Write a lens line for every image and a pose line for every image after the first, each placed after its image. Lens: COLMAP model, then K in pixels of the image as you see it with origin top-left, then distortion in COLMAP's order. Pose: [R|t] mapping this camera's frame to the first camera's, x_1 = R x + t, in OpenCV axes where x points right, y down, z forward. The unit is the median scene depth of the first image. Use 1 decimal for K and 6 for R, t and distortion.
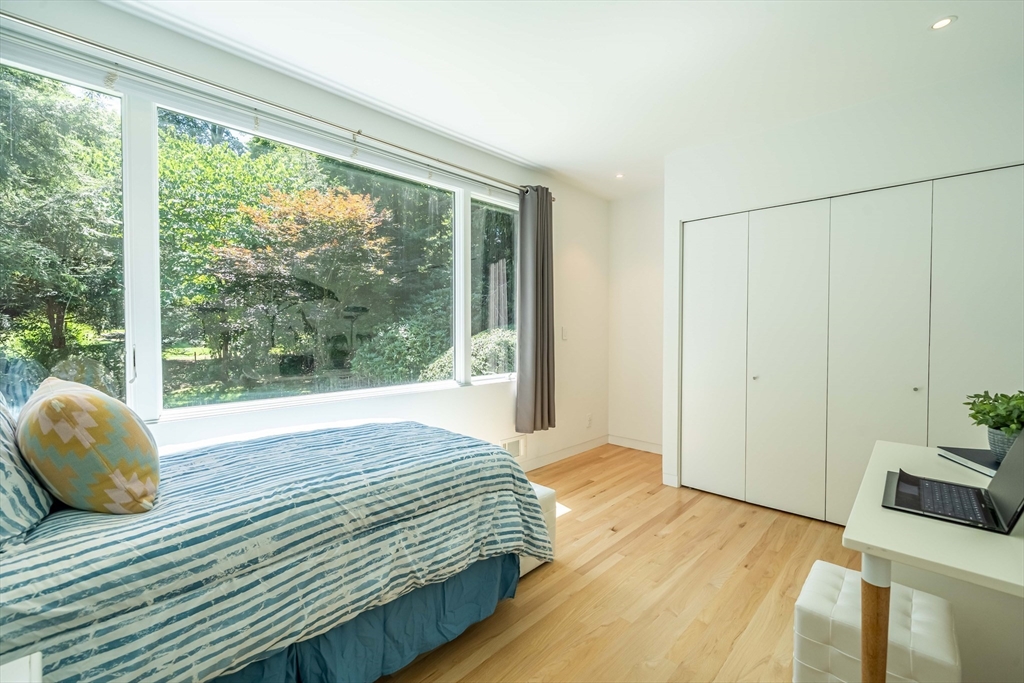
lens RADIAL K [[420.1, 0, 510.3], [0, 420.1, 360.9], [0, 0, 1]] dist [-0.000731, -0.000085]
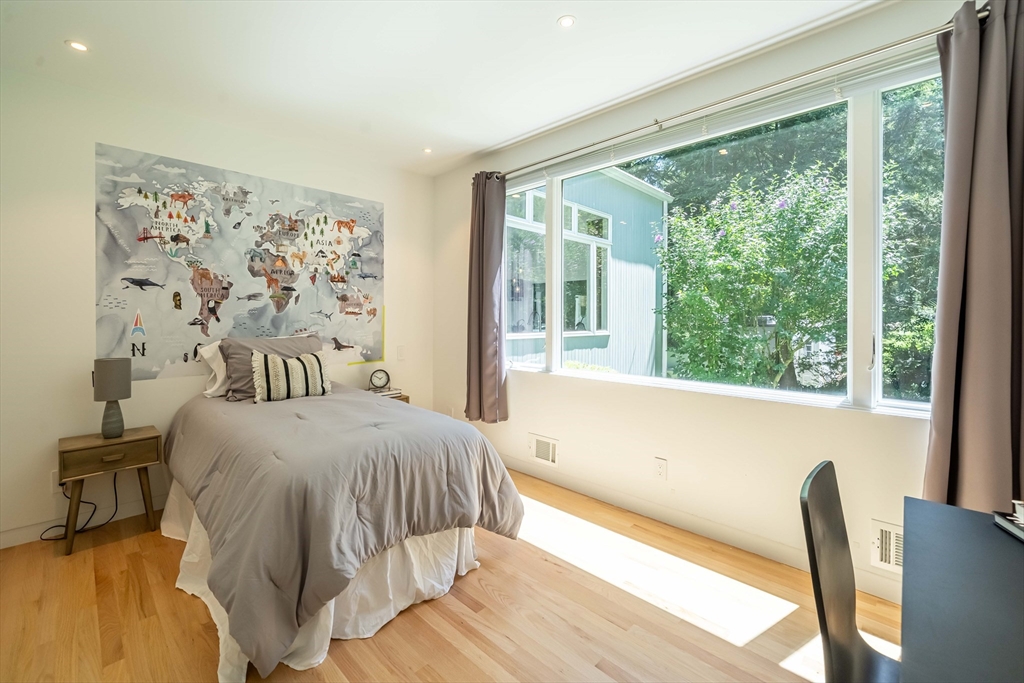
lens RADIAL K [[429.1, 0, 511.9], [0, 429.1, 327.4], [0, 0, 1]] dist [-0.000374, 0.000014]
pose [[0.025169, 0.030182, -0.999227, 0.770474], [-0.077996, 0.996557, 0.028137, -0.055885], [0.996636, 0.077228, 0.027437, 0.743414]]
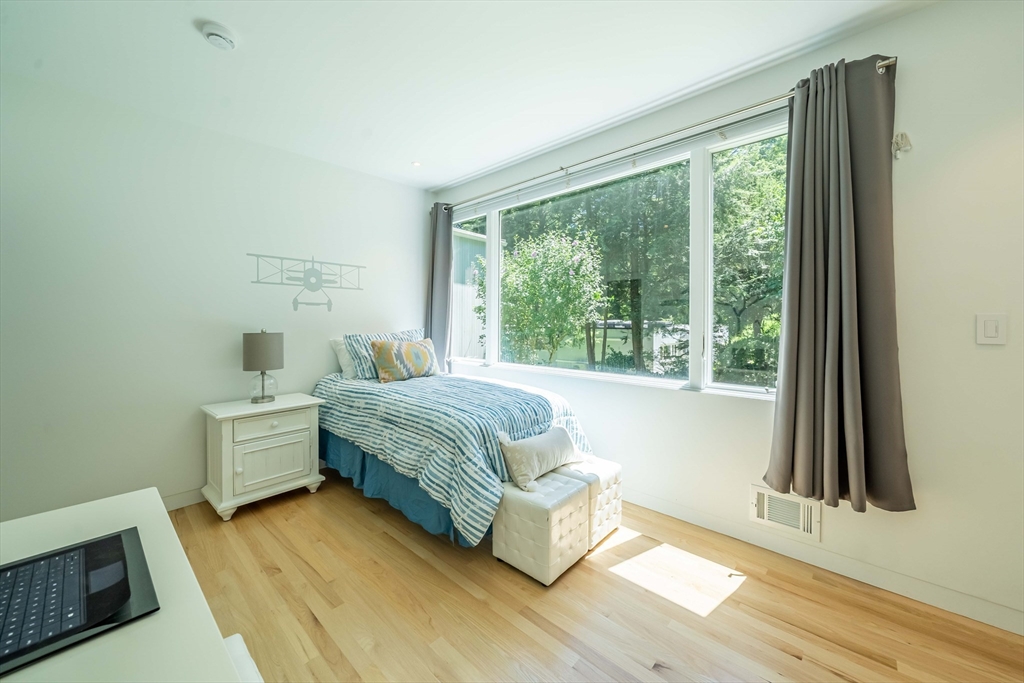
lens RADIAL K [[392.5, 0, 508.3], [0, 392.5, 328.2], [0, 0, 1]] dist [-0.001999, -0.000212]
pose [[0.035195, 0.023111, -0.999113, 0.967827], [-0.075514, 0.996936, 0.020401, -0.072453], [0.996523, 0.074729, 0.036832, 0.934349]]
